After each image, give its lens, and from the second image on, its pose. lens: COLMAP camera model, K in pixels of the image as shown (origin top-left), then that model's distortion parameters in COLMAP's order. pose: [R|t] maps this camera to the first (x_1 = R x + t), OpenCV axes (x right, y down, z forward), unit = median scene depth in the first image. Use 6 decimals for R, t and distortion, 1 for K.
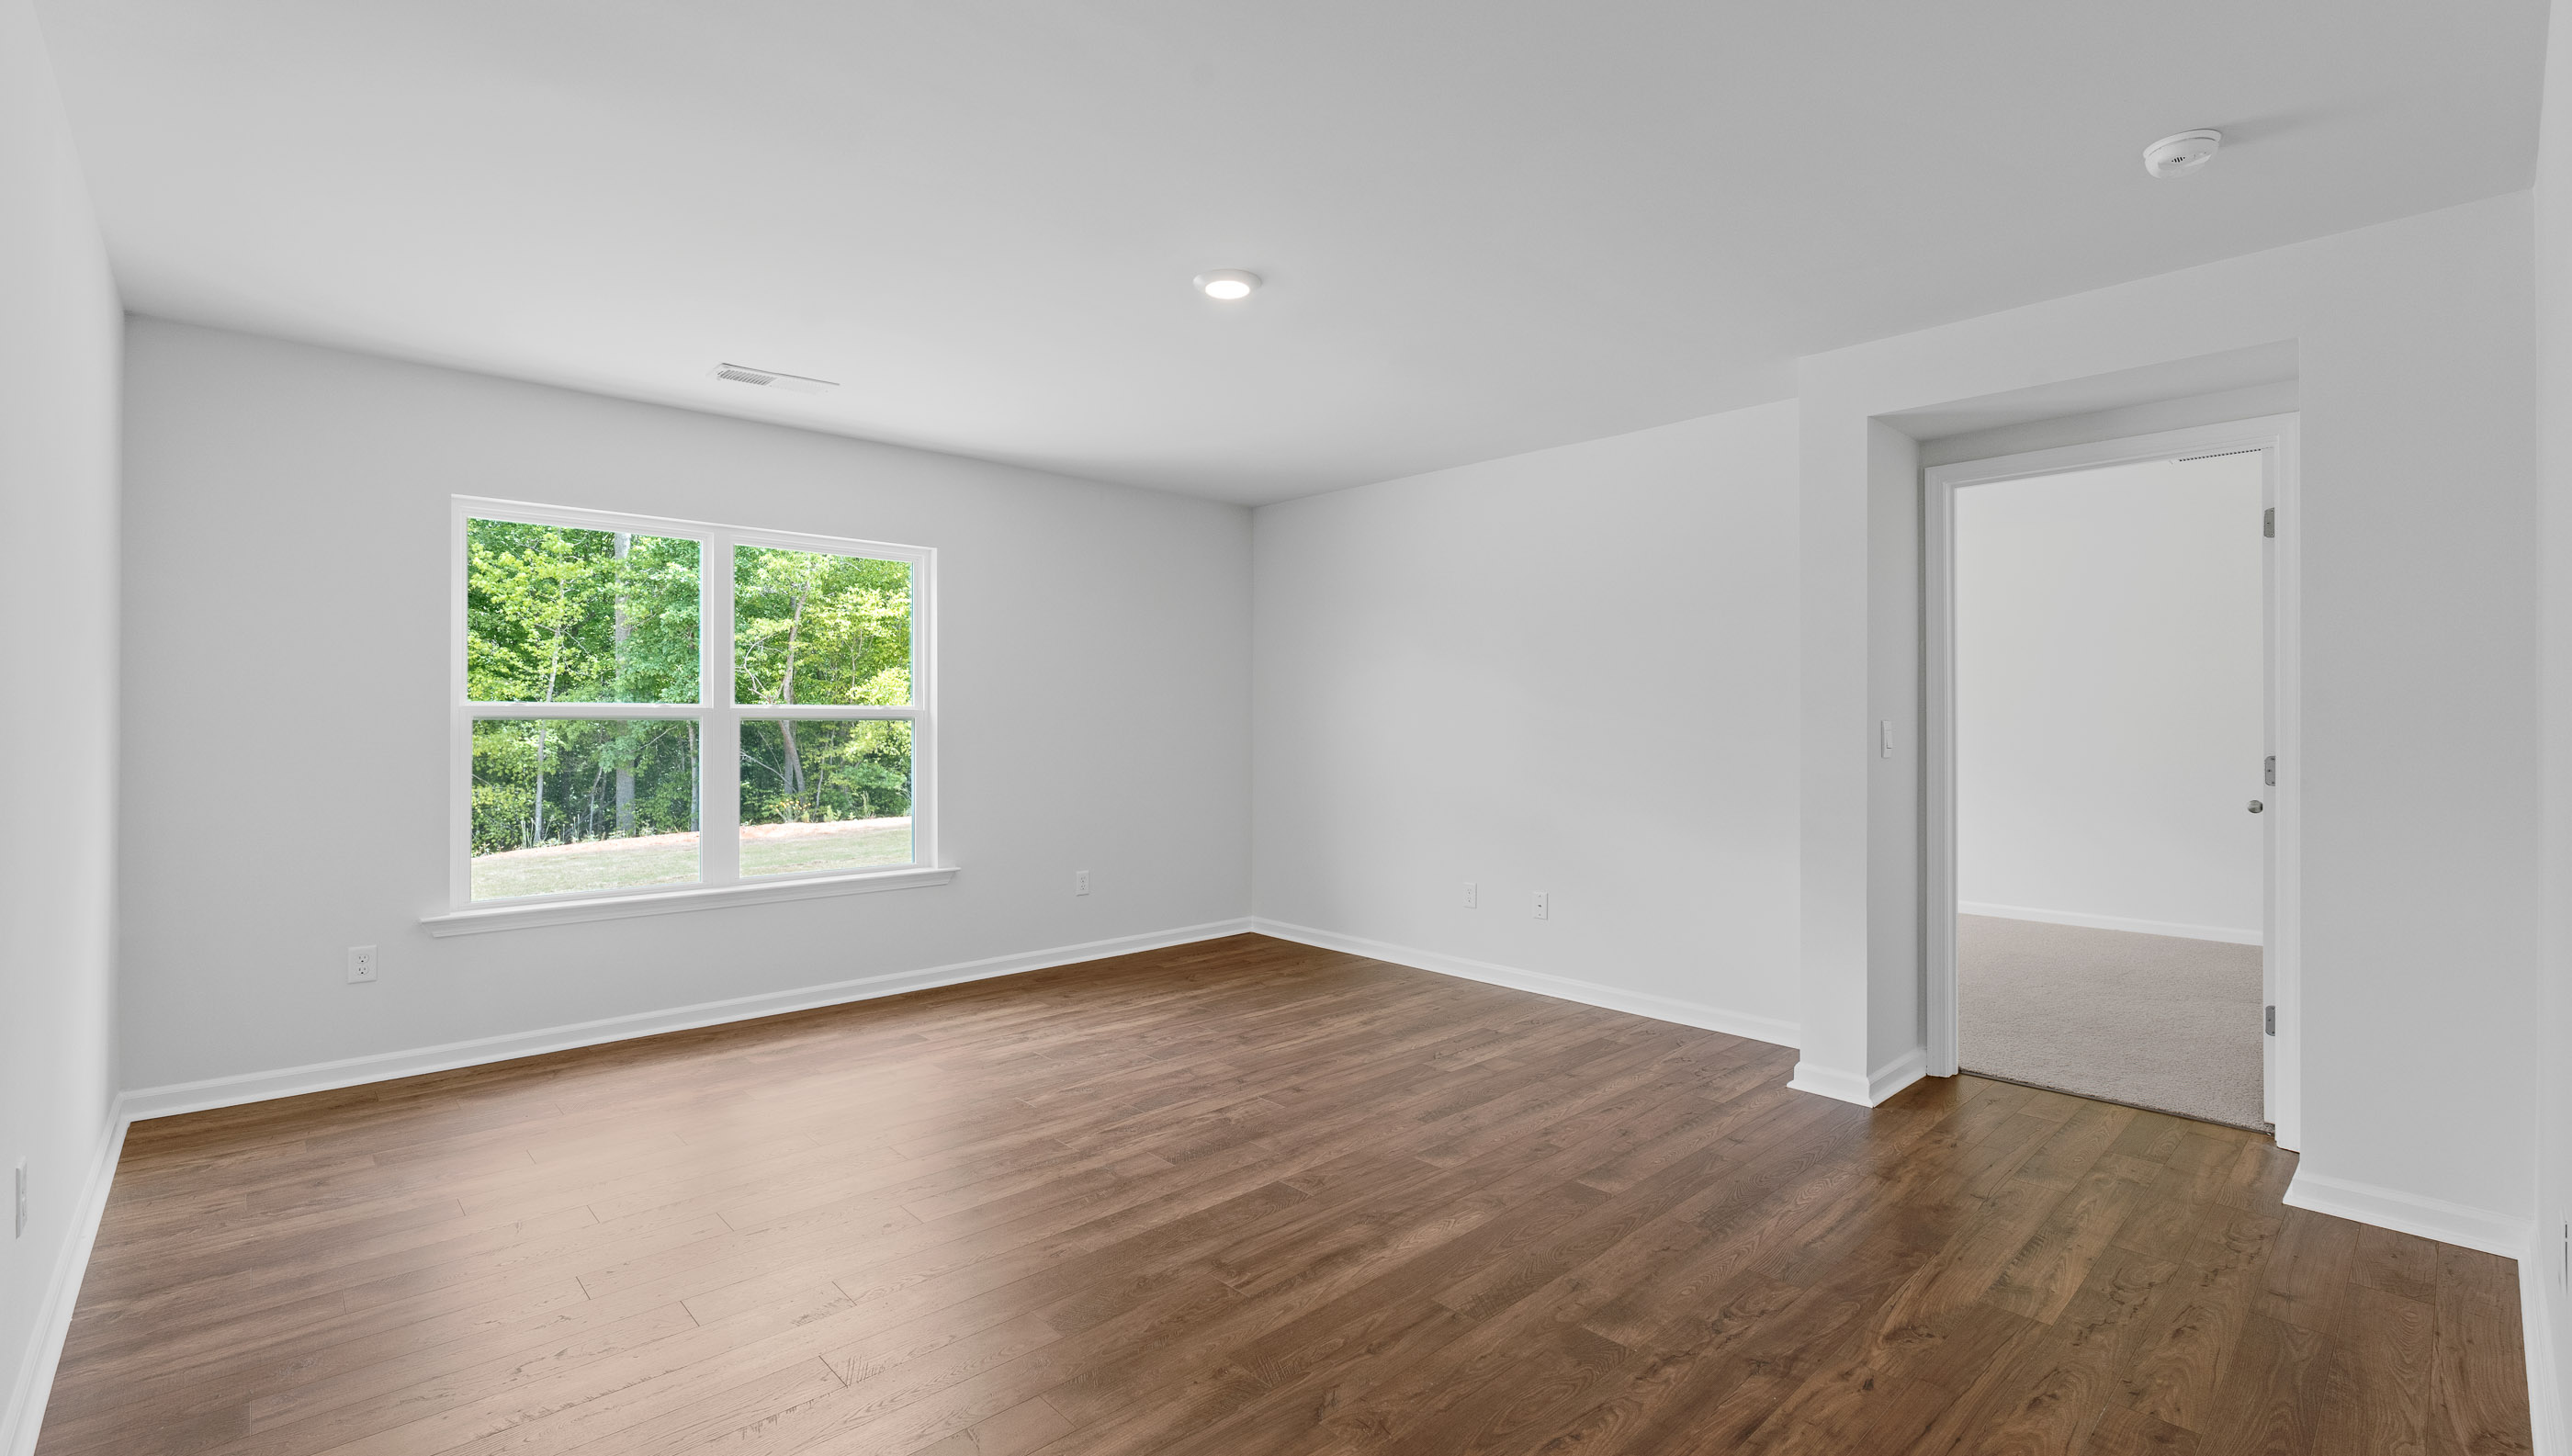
lens RADIAL K [[1117.4, 0, 1283.7], [0, 1117.4, 722.4], [0, 0, 1]] dist [-0.002861, -0.000083]
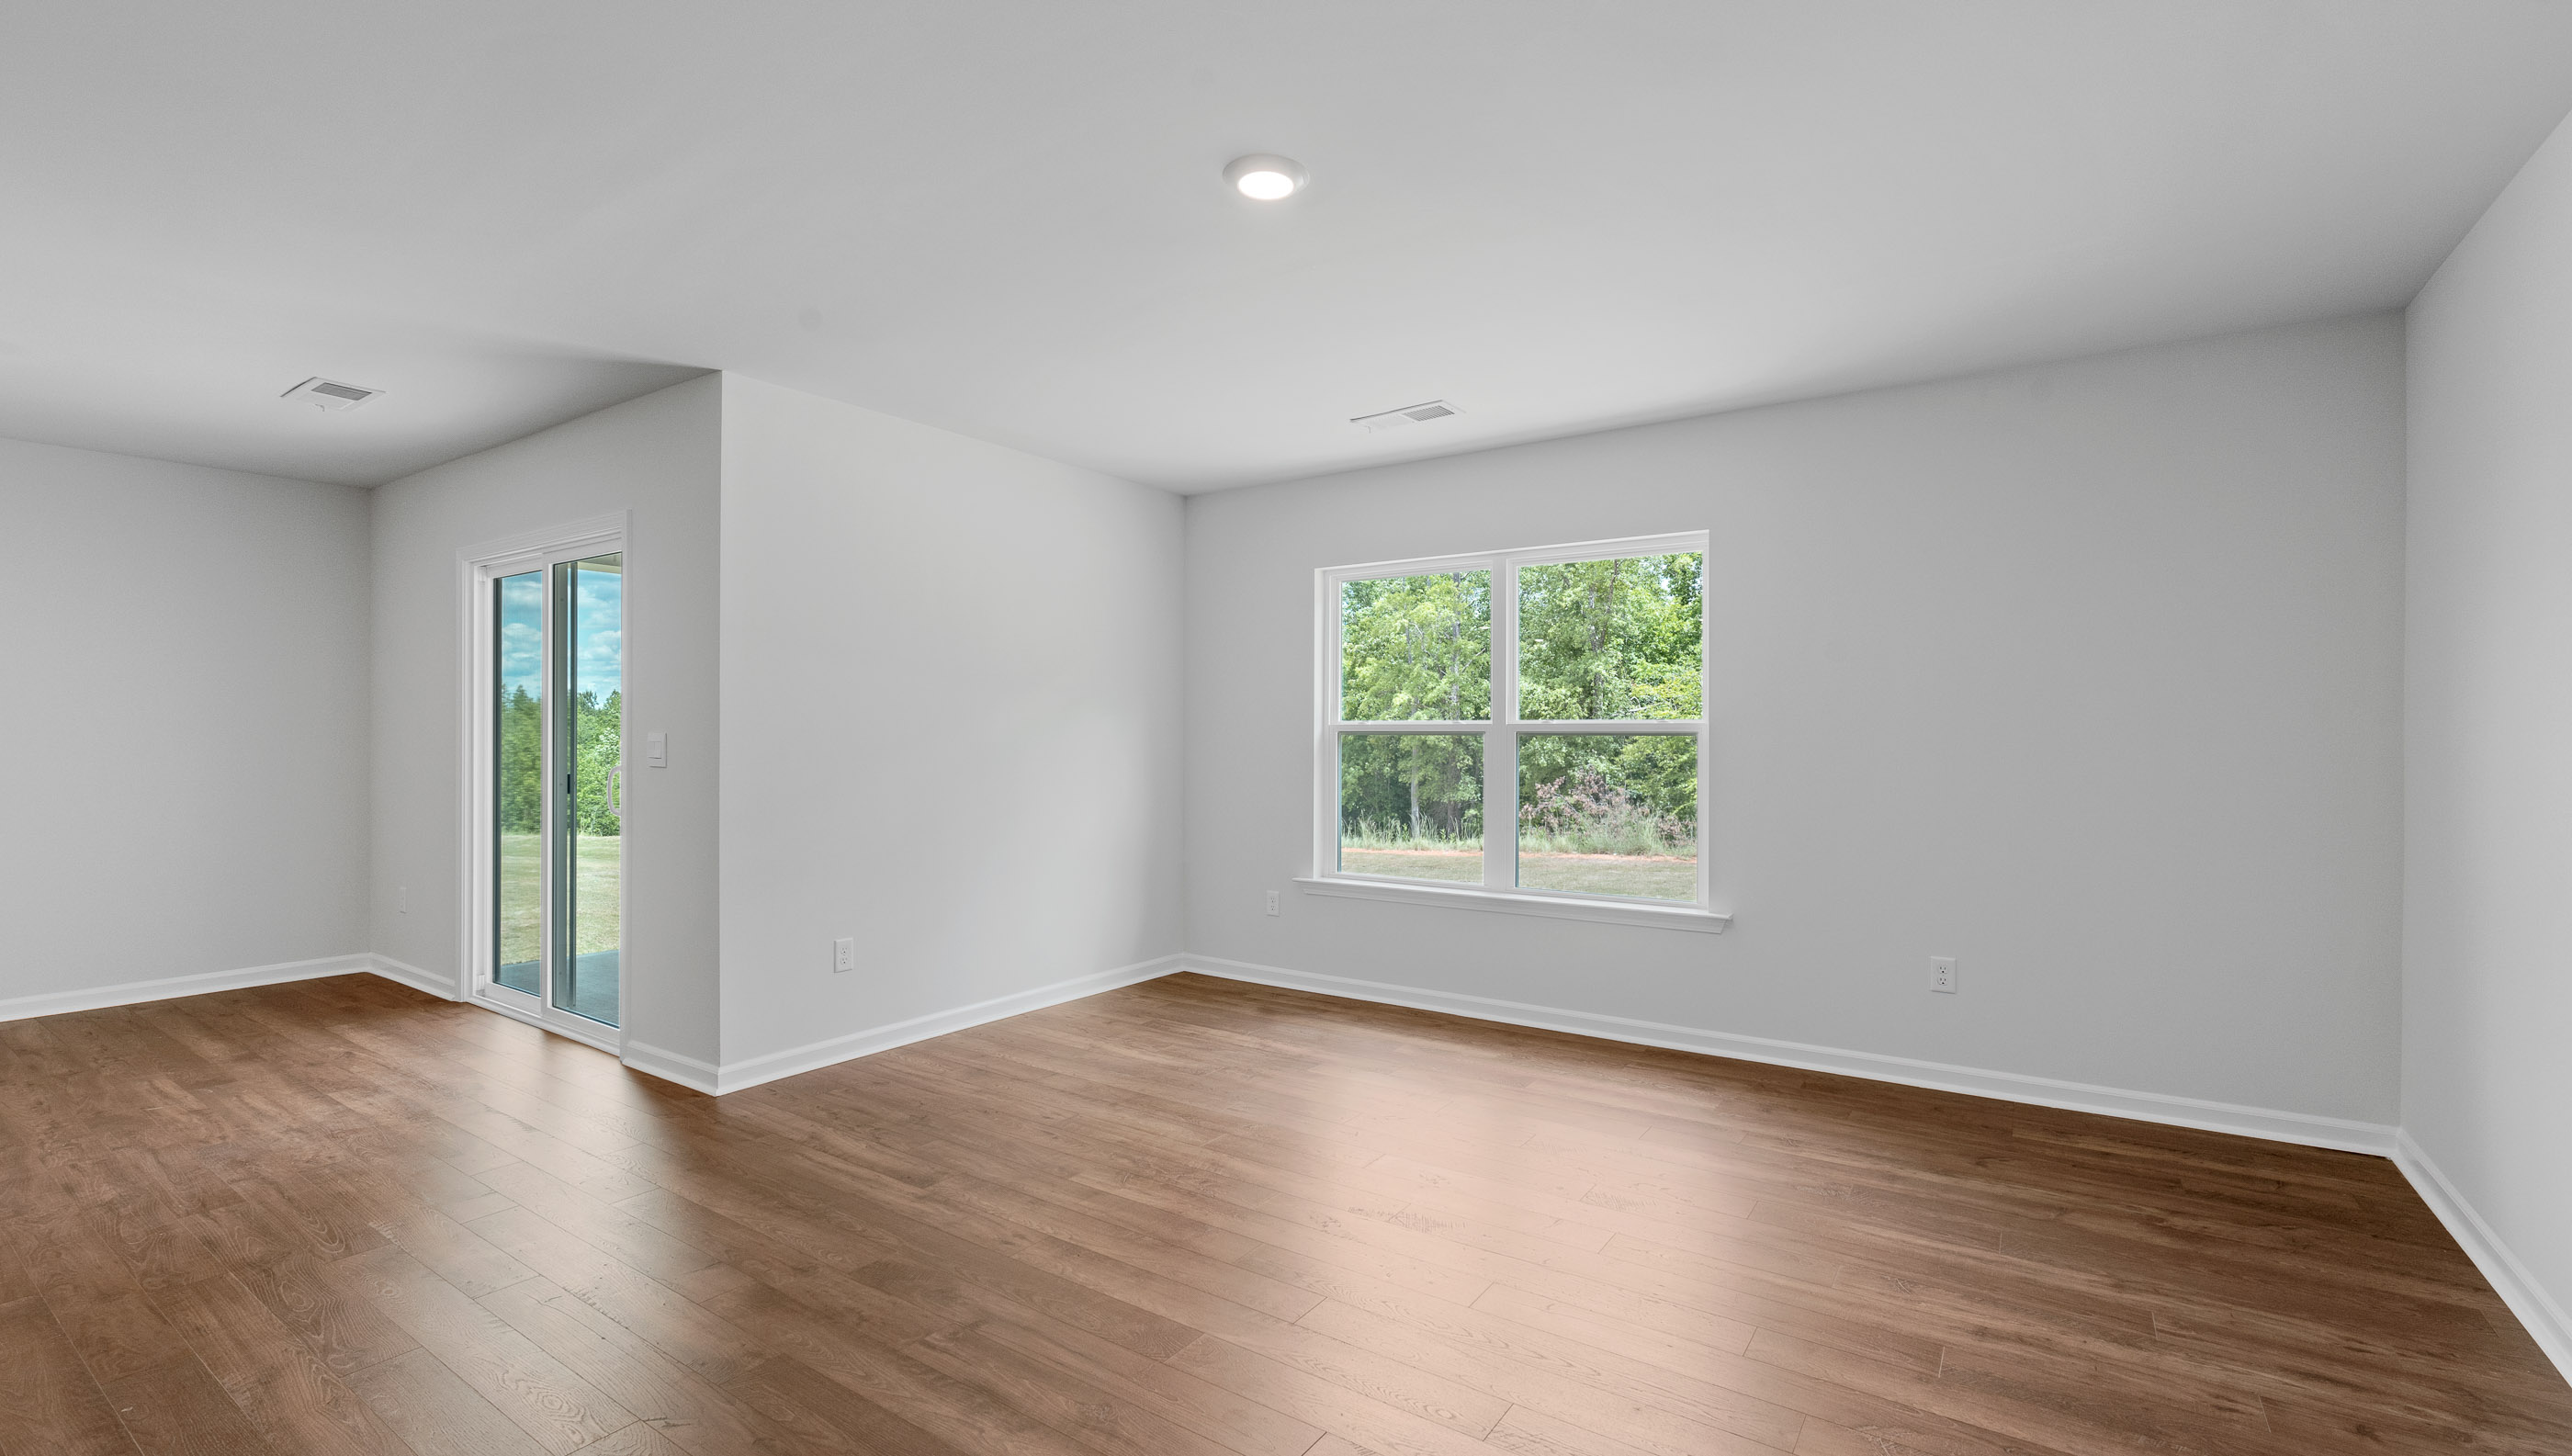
lens RADIAL K [[1117.4, 0, 1283.7], [0, 1117.4, 722.4], [0, 0, 1]] dist [-0.002861, -0.000083]
pose [[0.209093, -0.012625, -0.977814, 0.501754], [-0.000763, 0.999914, -0.013073, 0.001256], [0.977895, 0.003480, 0.209066, 0.588553]]
